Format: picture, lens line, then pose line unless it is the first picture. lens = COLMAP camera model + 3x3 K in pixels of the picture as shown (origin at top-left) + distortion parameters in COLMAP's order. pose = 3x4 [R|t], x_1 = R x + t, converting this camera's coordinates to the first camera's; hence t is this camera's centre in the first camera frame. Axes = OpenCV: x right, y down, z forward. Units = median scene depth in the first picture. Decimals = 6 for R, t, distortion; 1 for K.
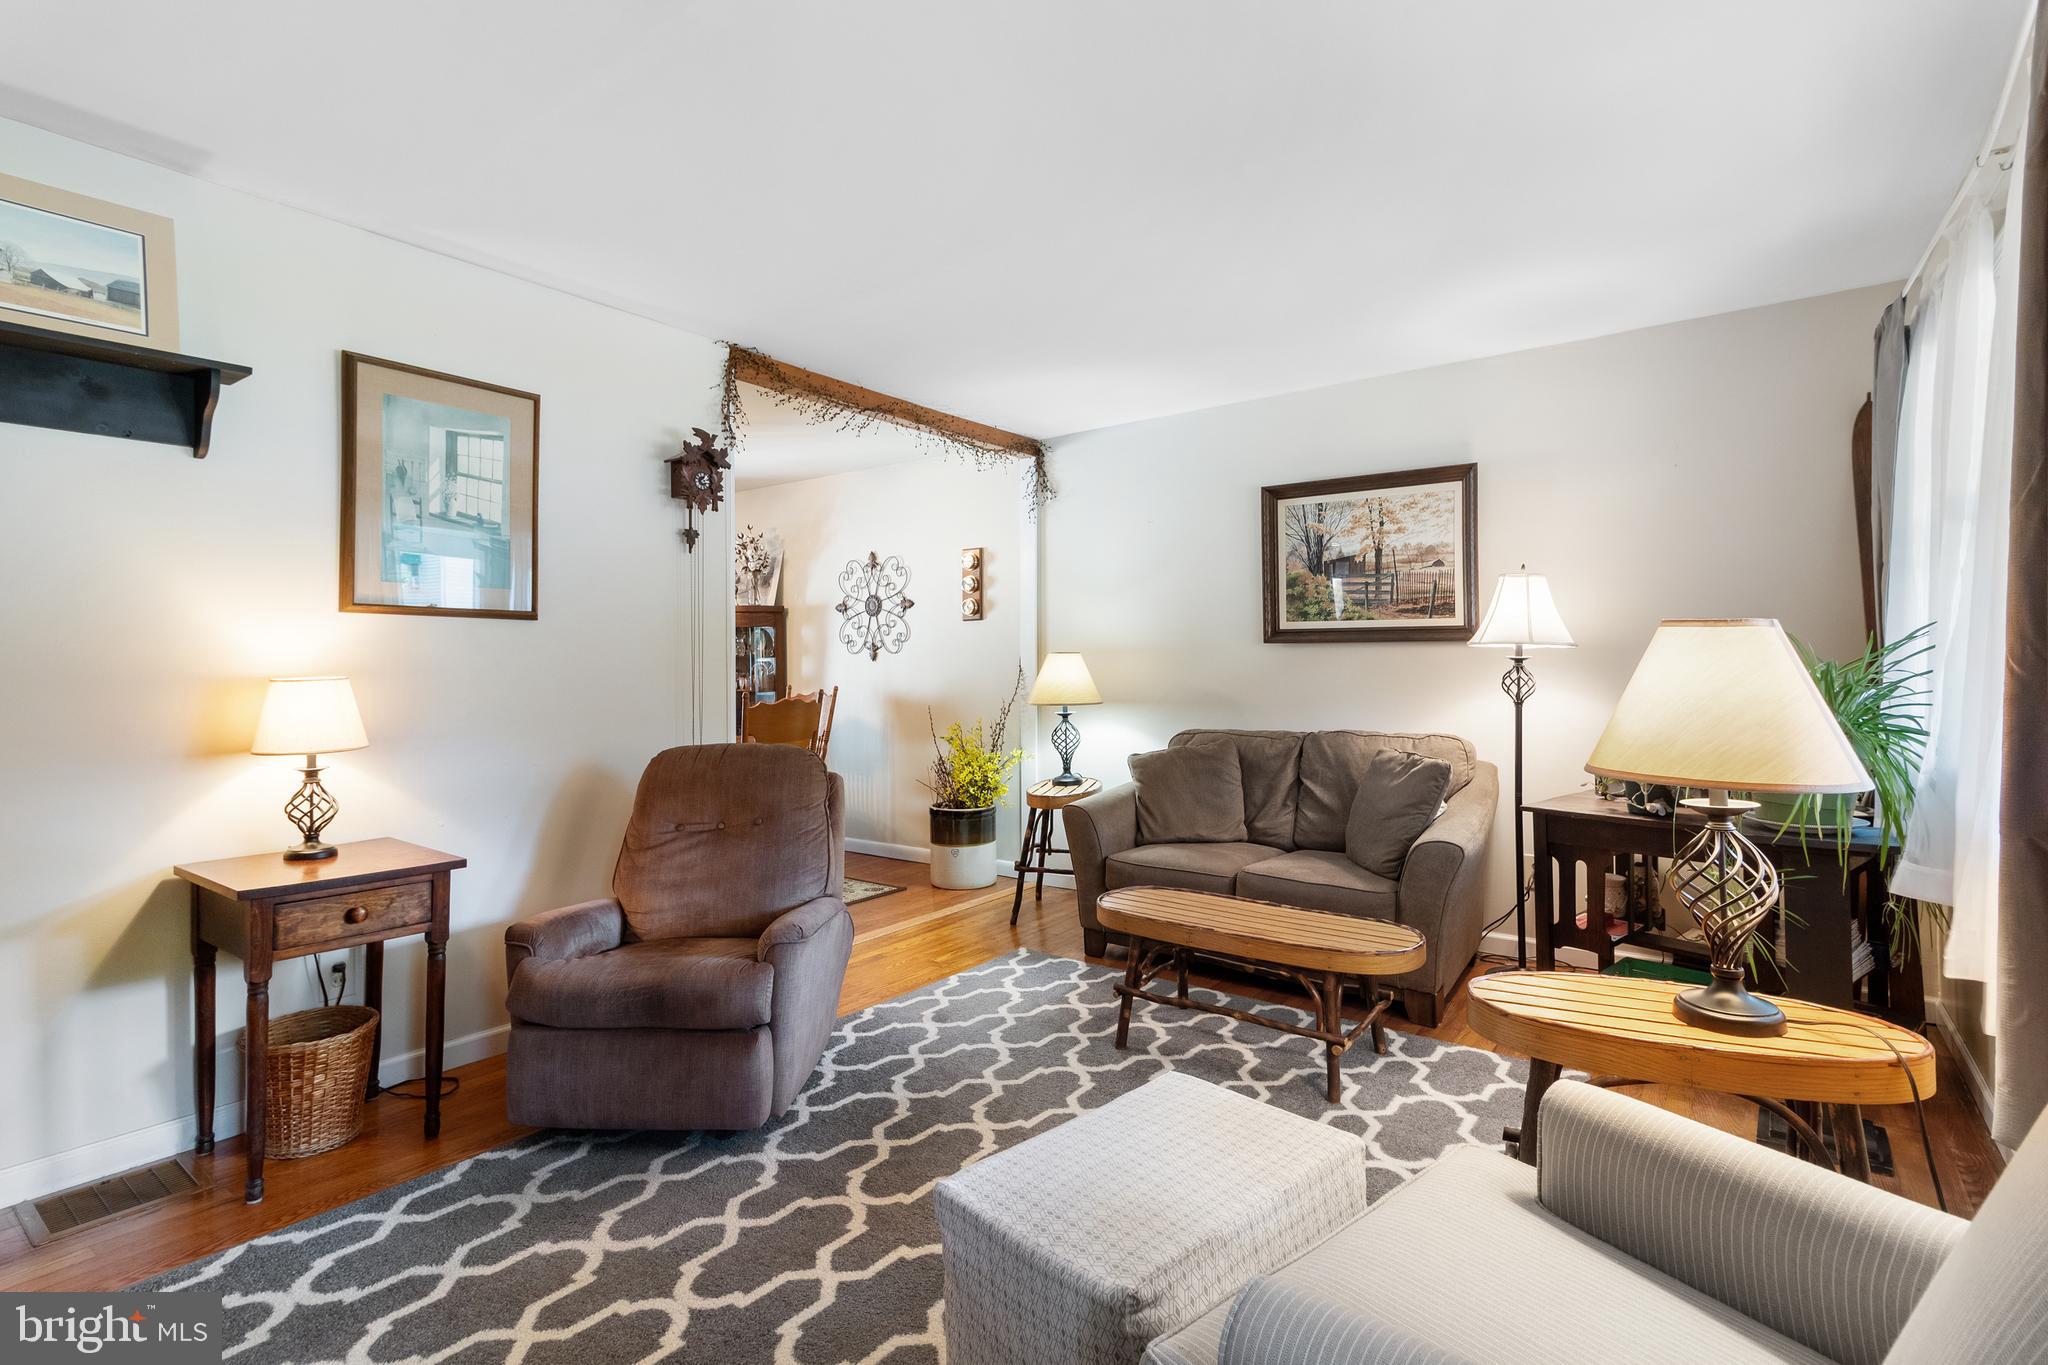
lens RADIAL K [[960.3, 0, 1012.3], [0, 960.3, 661.4], [0, 0, 1]] dist [-0.000602, -0.000610]
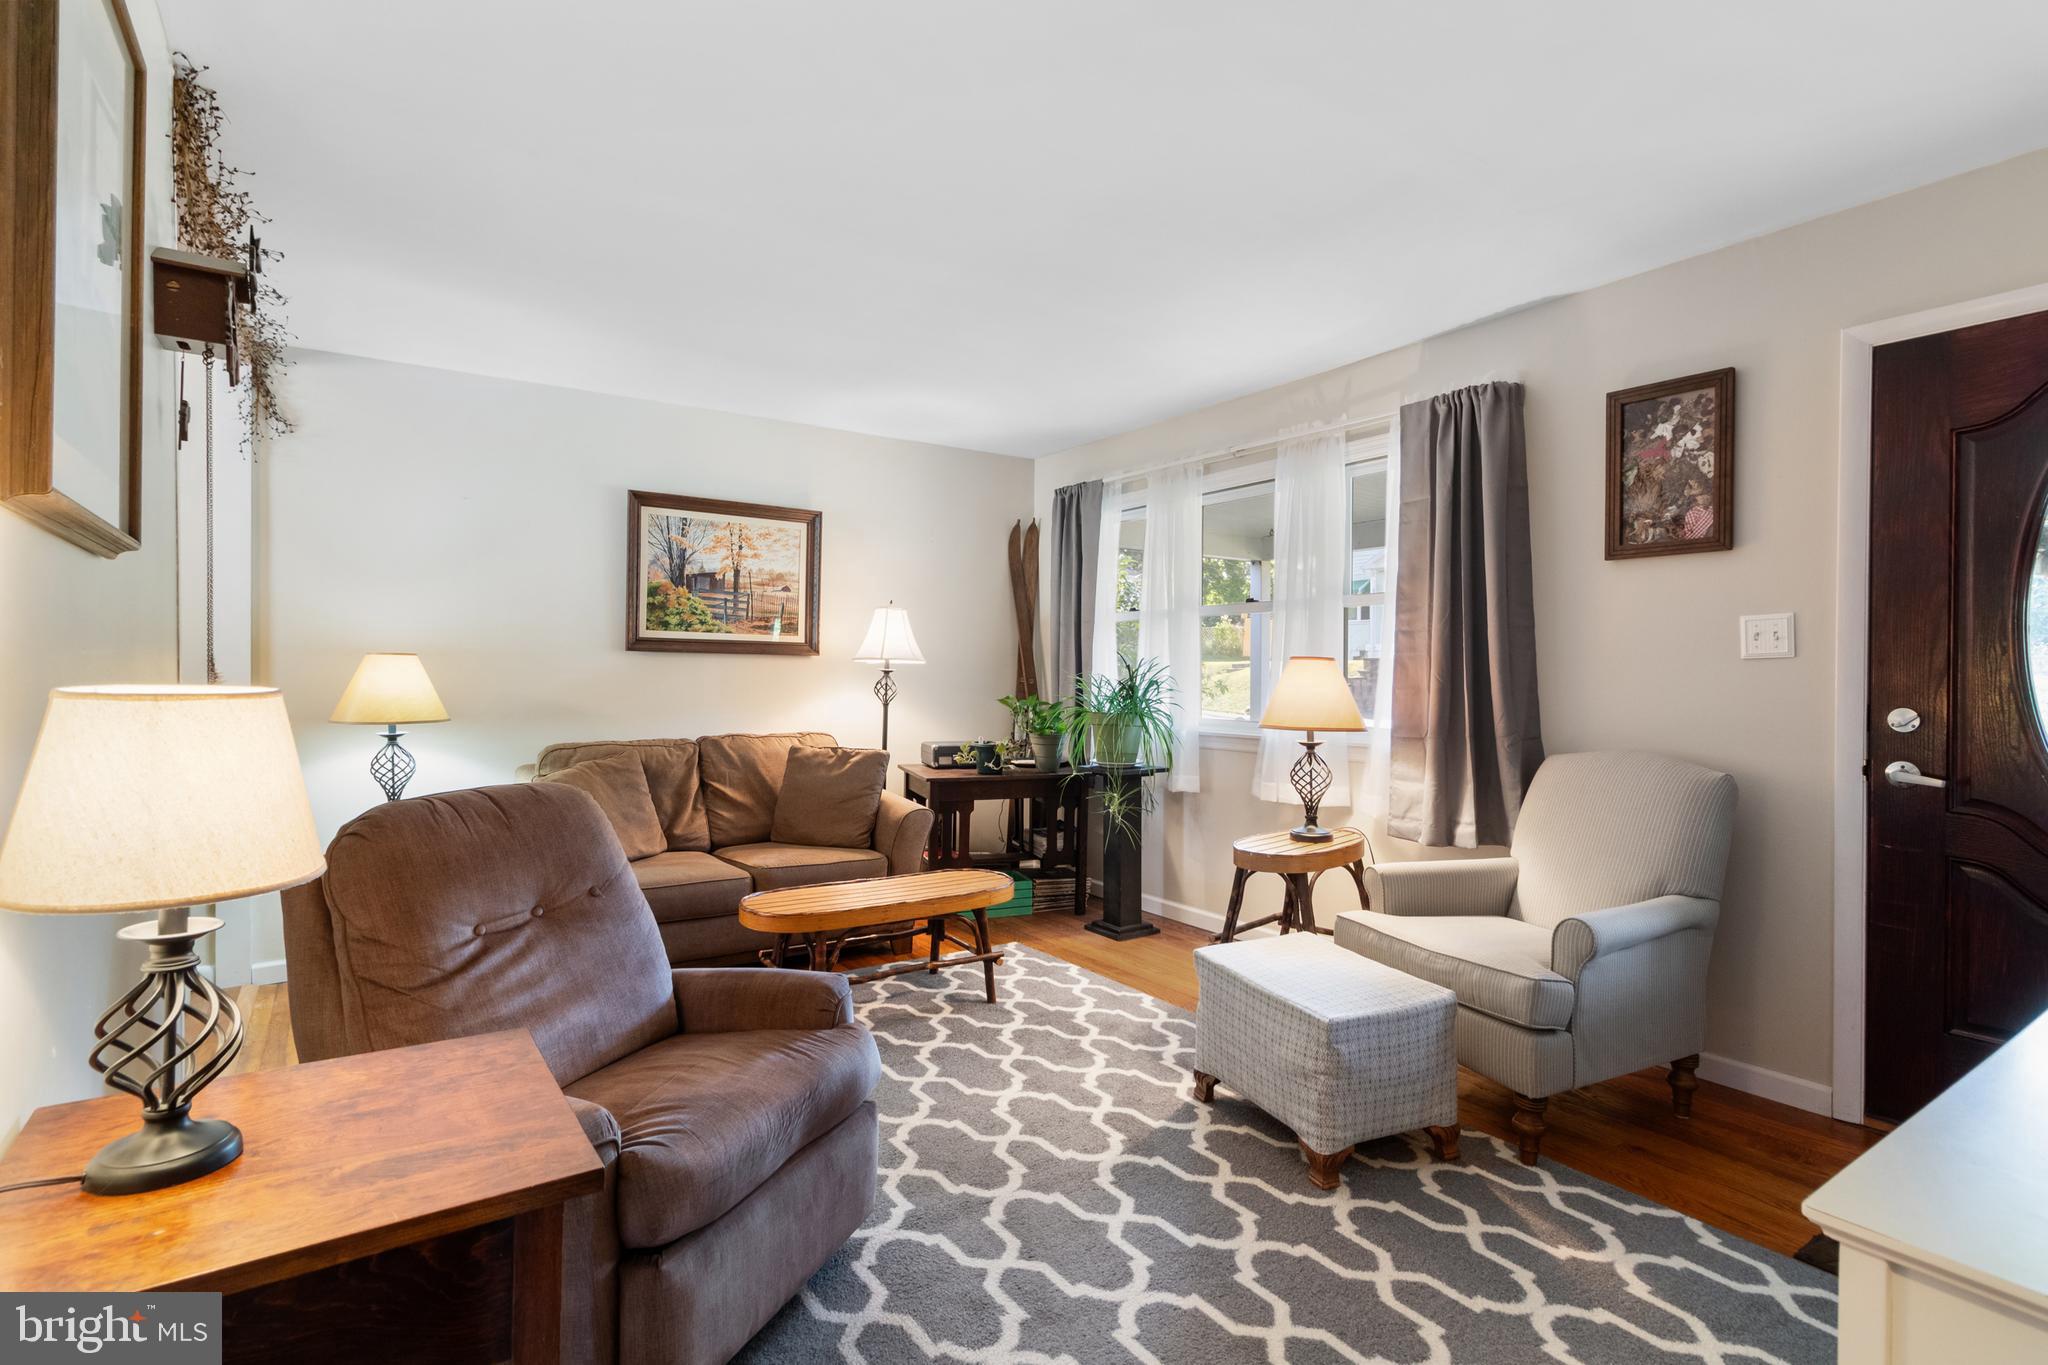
lens RADIAL K [[960.3, 0, 1008.7], [0, 960.3, 695.1], [0, 0, 1]] dist [-0.000602, -0.000610]
pose [[0.338528, -0.011298, 0.940888, -0.558689], [-0.012286, 0.999790, 0.016425, 0.005497], [-0.940876, -0.017120, 0.338318, 0.328081]]
